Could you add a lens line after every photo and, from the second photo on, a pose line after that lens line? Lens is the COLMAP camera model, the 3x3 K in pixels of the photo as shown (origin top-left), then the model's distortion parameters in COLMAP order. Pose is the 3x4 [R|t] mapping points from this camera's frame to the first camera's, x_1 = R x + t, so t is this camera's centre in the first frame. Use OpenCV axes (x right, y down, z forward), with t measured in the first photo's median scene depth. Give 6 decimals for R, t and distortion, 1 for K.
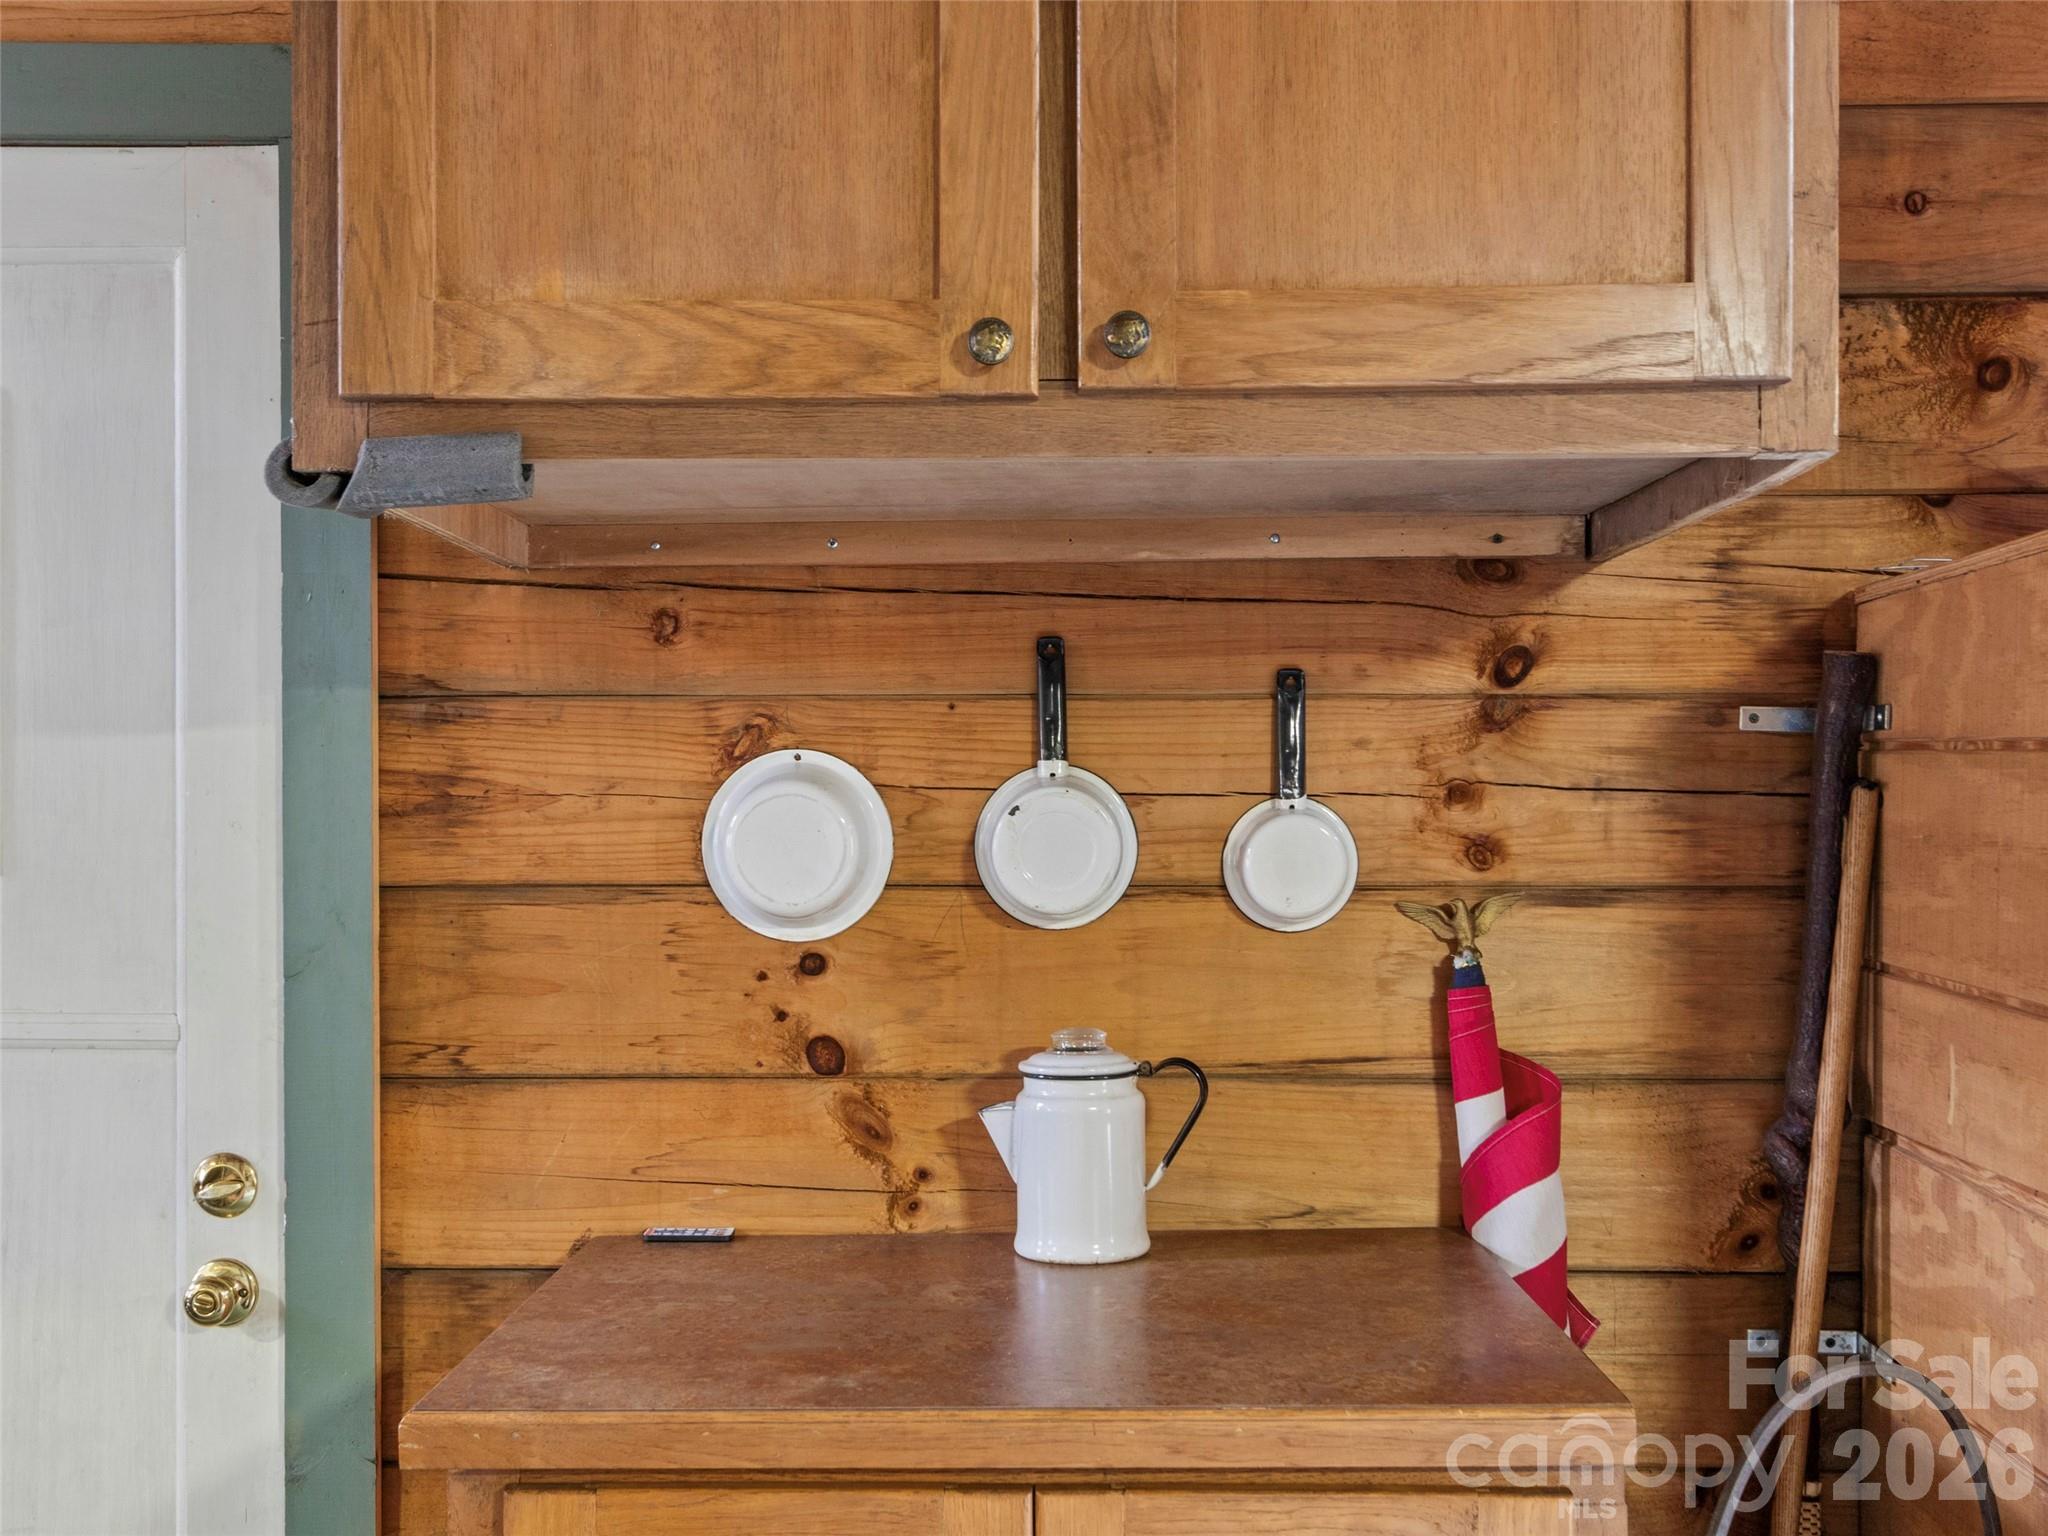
lens RADIAL K [[2020.1, 0, 1024.0], [0, 2020.1, 768.0], [0, 0, 1]] dist [-0.005762, -0.008328]
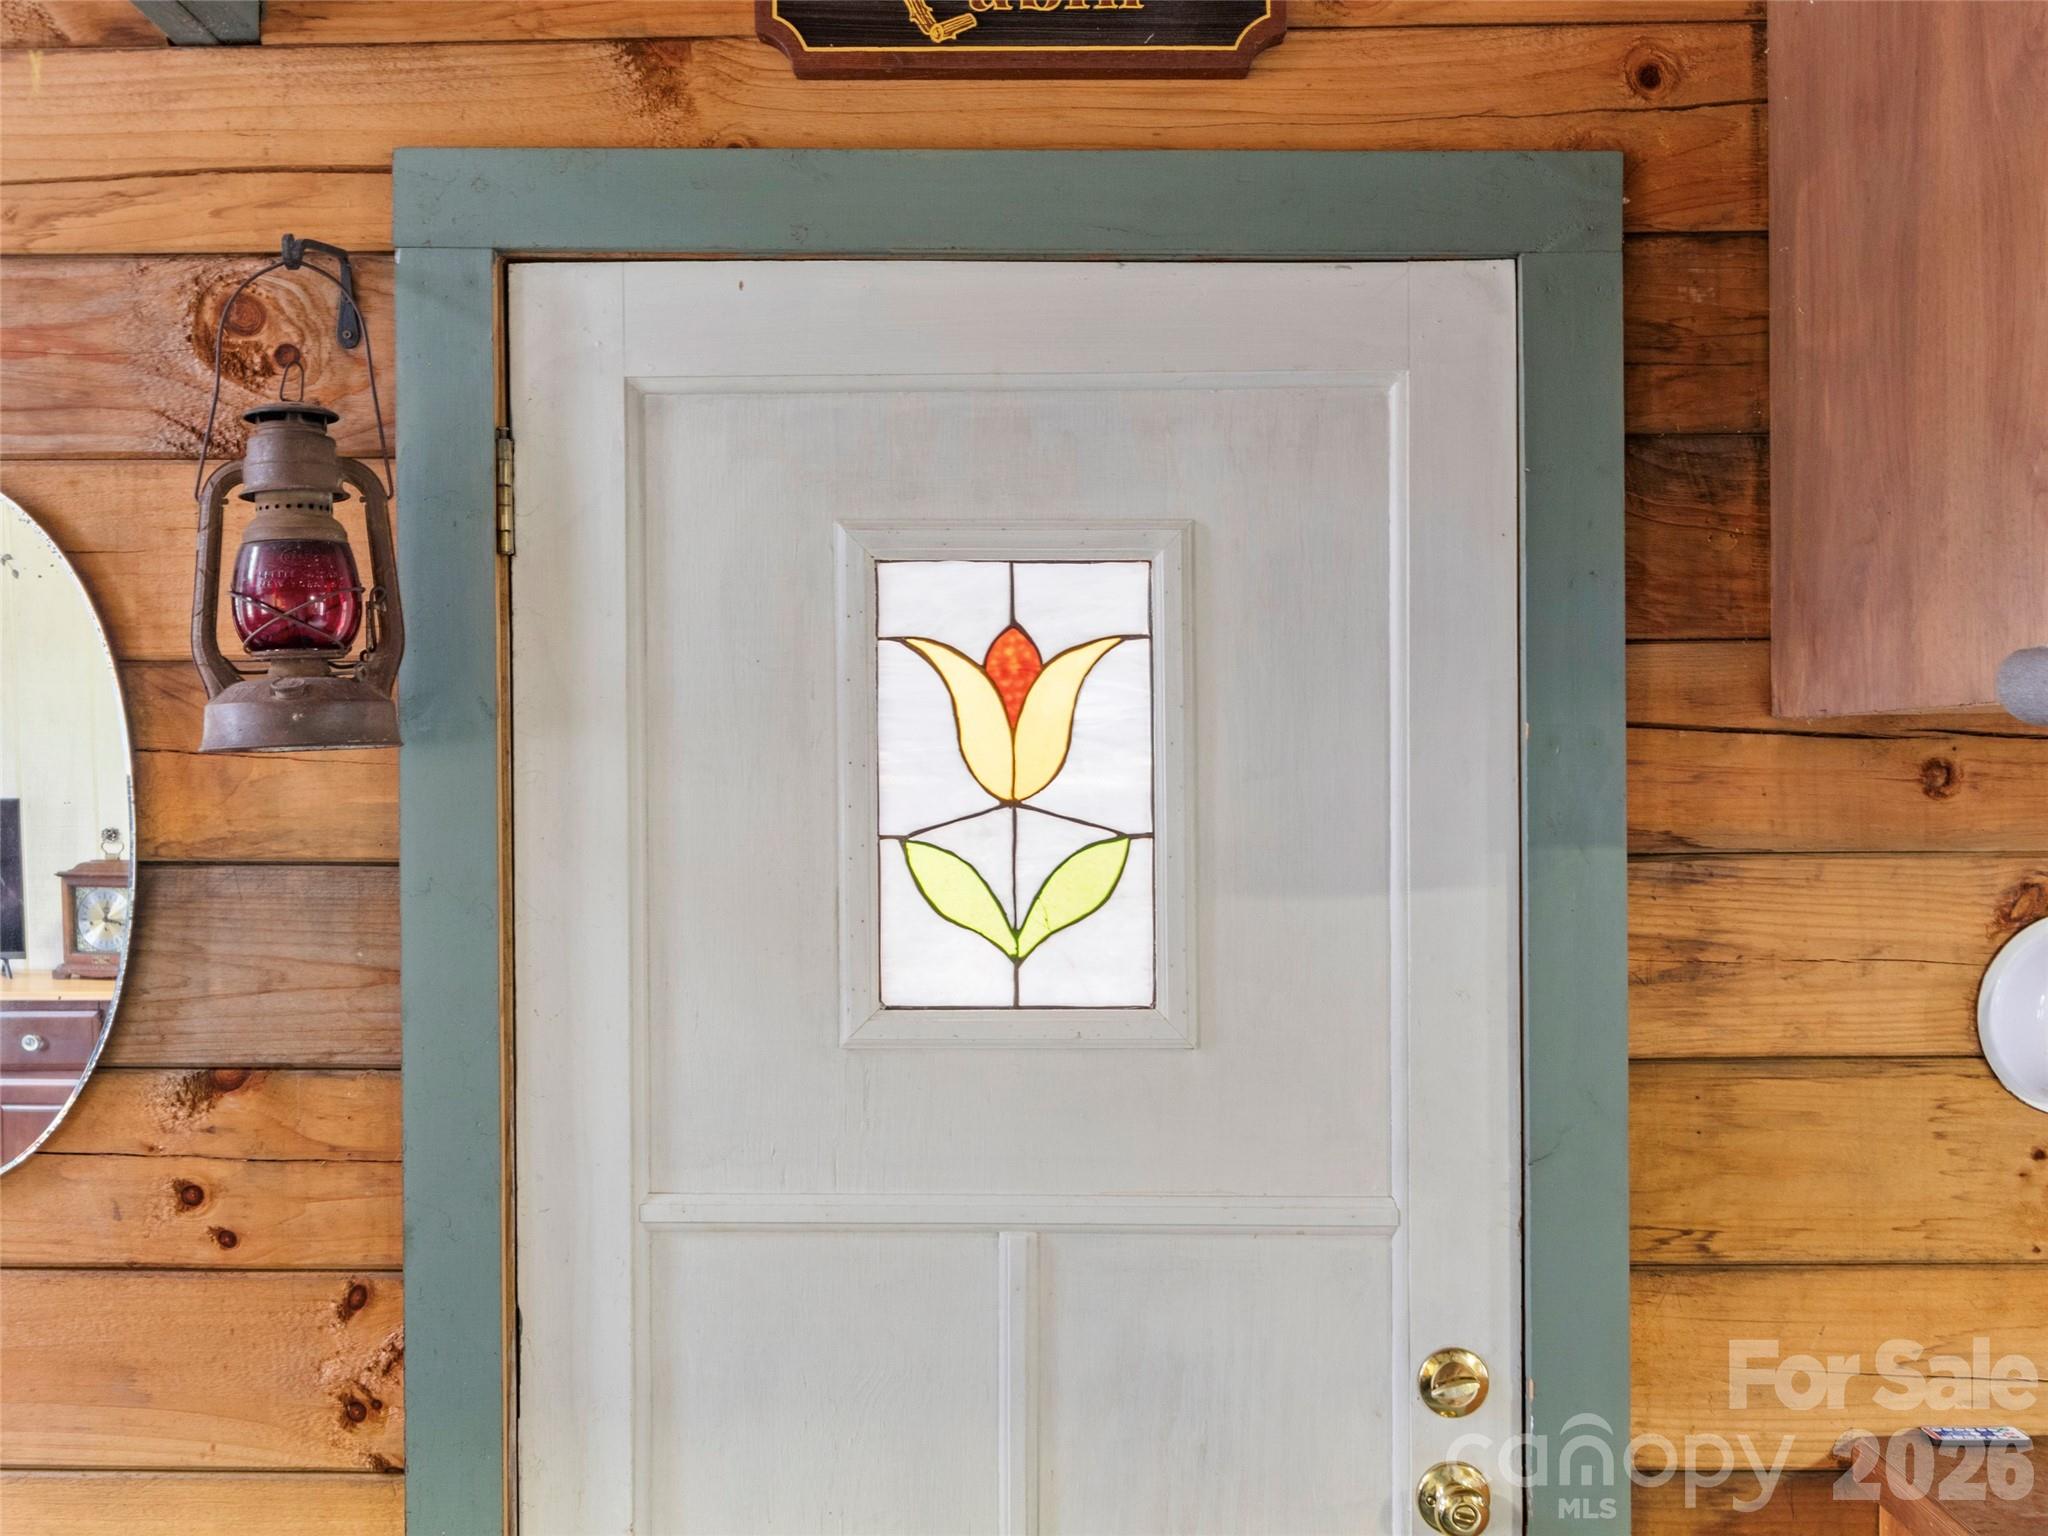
lens RADIAL K [[2020.1, 0, 1024.0], [0, 2020.1, 768.0], [0, 0, 1]] dist [-0.005762, -0.008328]
pose [[0.999882, -0.006304, -0.013987, -0.580294], [0.006358, 0.999973, 0.003784, -0.080523], [0.013963, -0.003872, 0.999895, 0.071214]]
